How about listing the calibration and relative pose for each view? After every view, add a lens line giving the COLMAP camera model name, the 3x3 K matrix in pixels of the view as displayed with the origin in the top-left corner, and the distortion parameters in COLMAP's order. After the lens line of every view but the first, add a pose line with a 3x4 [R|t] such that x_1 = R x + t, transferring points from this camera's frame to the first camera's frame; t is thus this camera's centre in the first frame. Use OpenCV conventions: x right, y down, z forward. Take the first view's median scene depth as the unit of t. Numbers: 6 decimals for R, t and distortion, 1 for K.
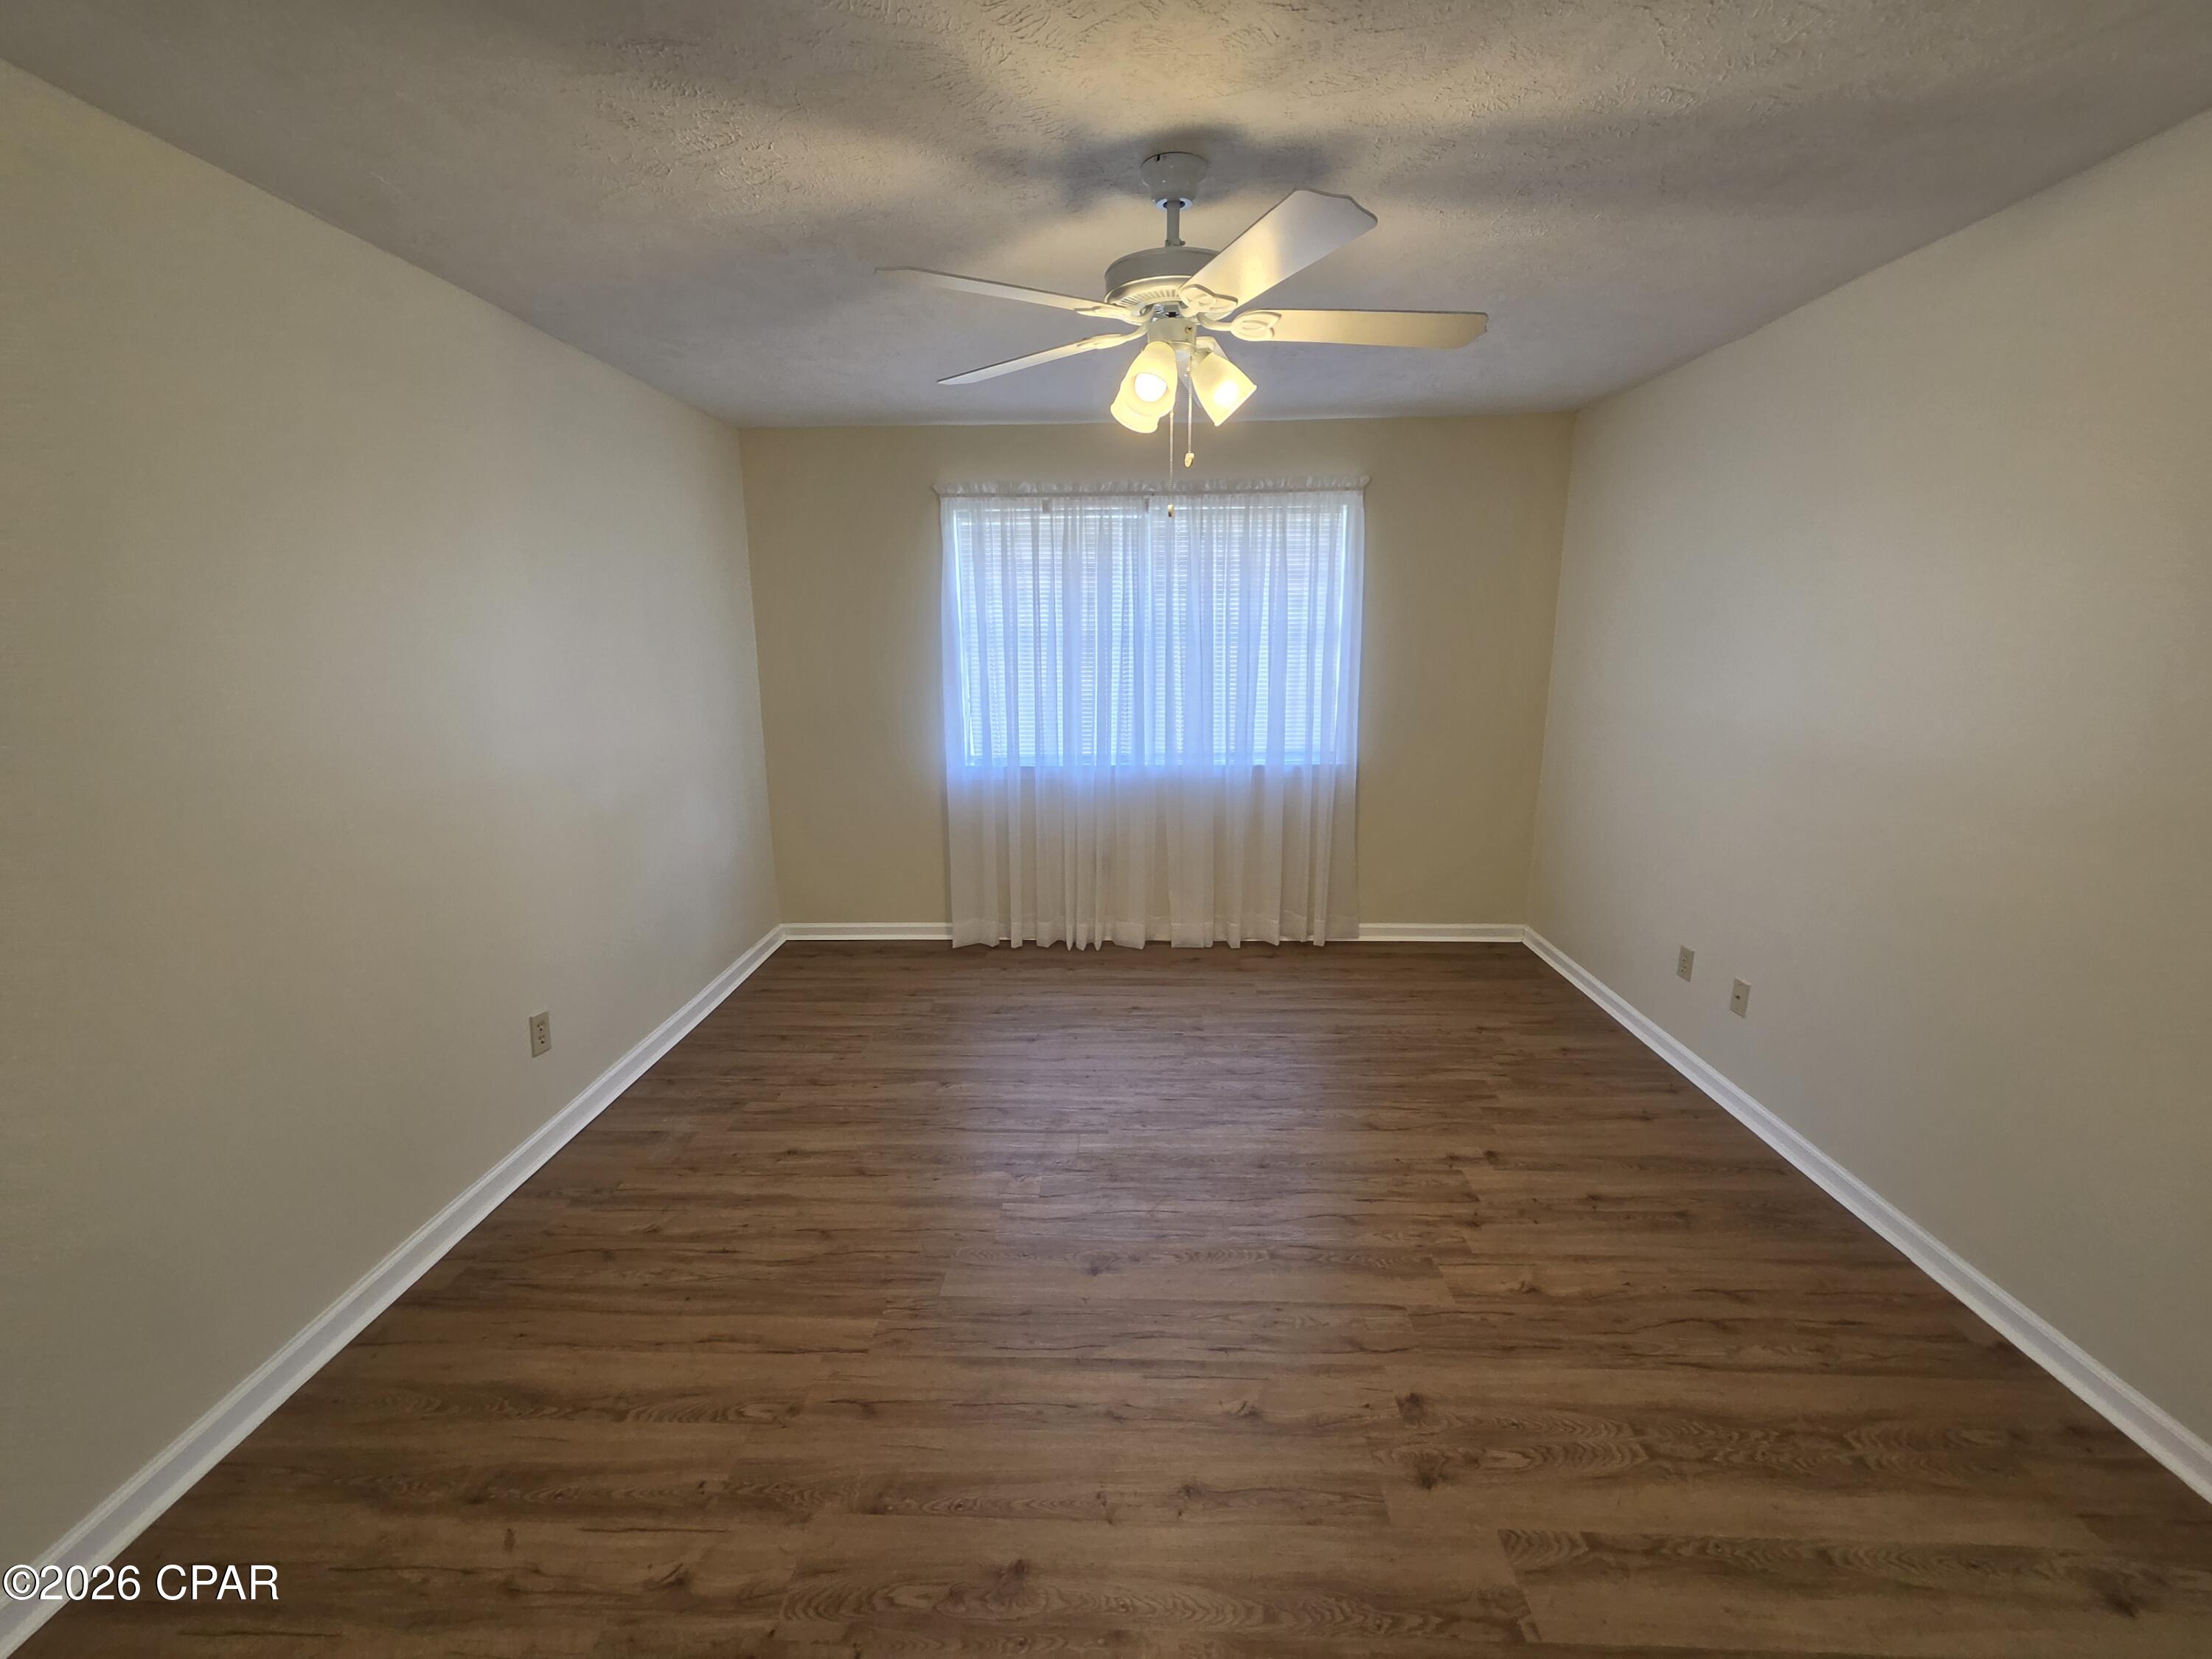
lens RADIAL K [[909.0, 0, 1096.5], [0, 909.0, 816.4], [0, 0, 1]] dist [-0.002297, -0.000895]
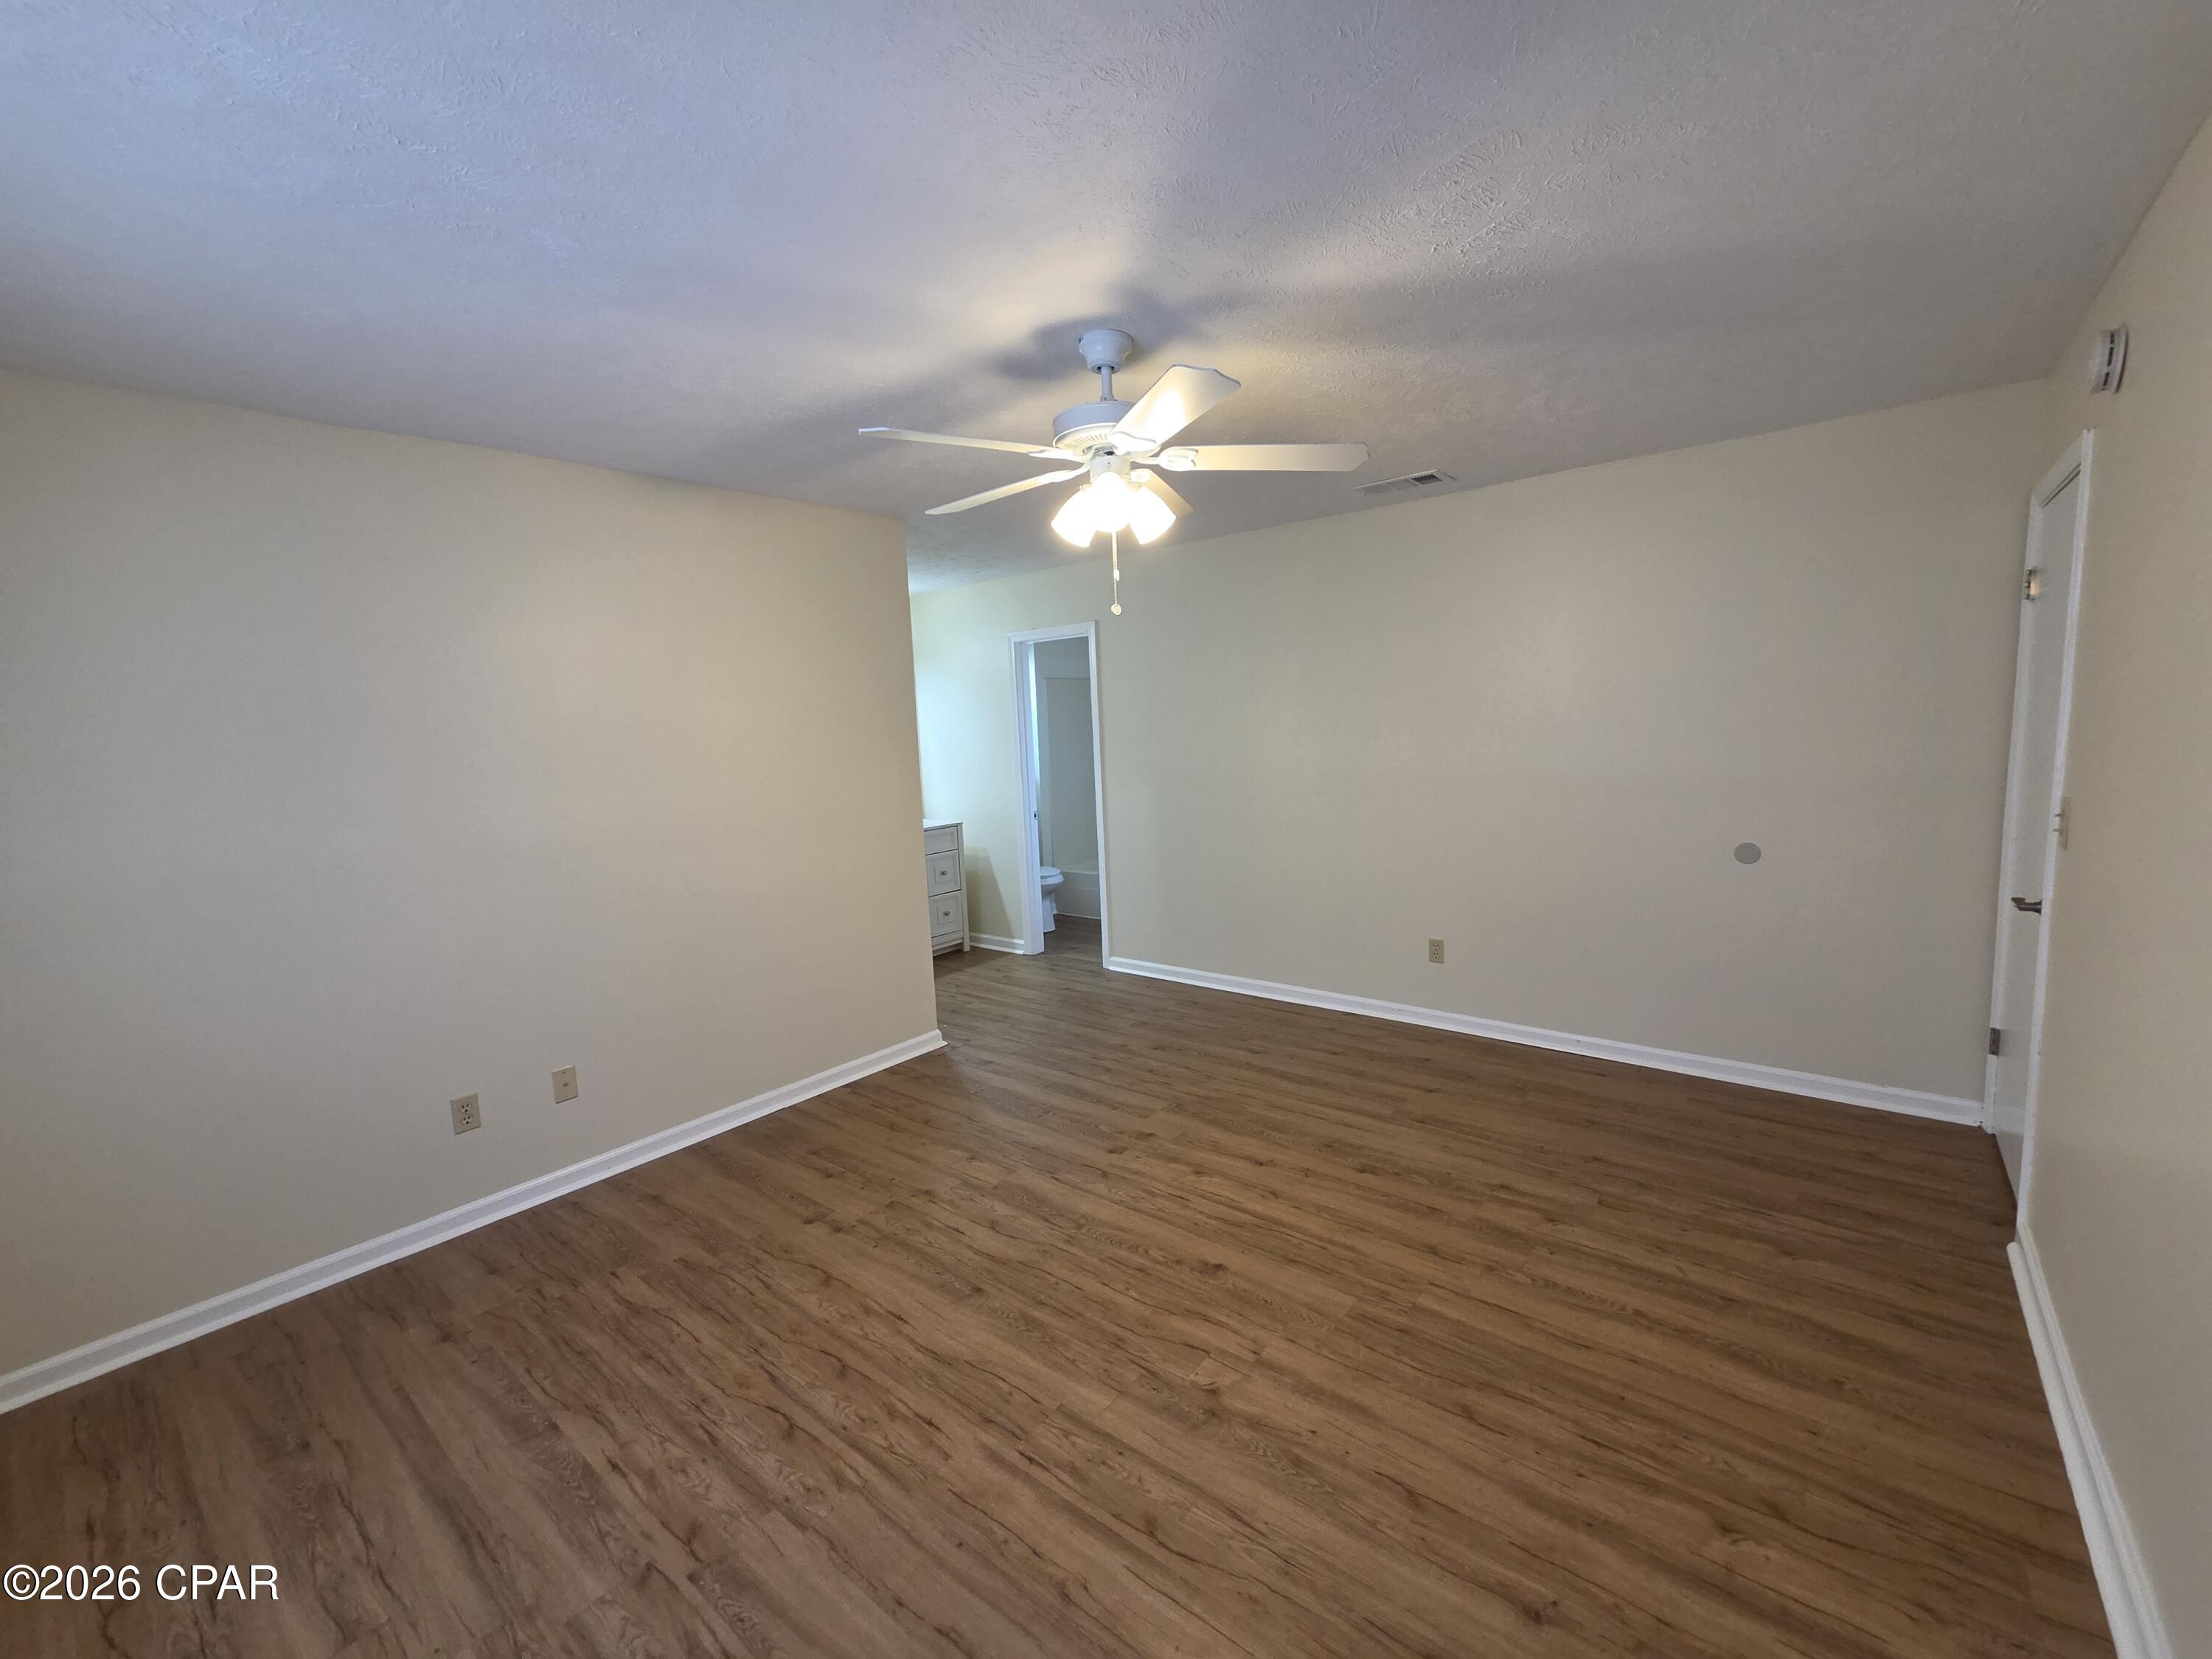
lens RADIAL K [[909.0, 0, 1106.0], [0, 909.0, 821.6], [0, 0, 1]] dist [-0.002297, -0.000895]
pose [[-0.794317, -0.023564, 0.607046, -0.522427], [0.176310, 0.947298, 0.267473, -0.321589], [-0.581356, 0.319487, -0.748300, 1.627563]]
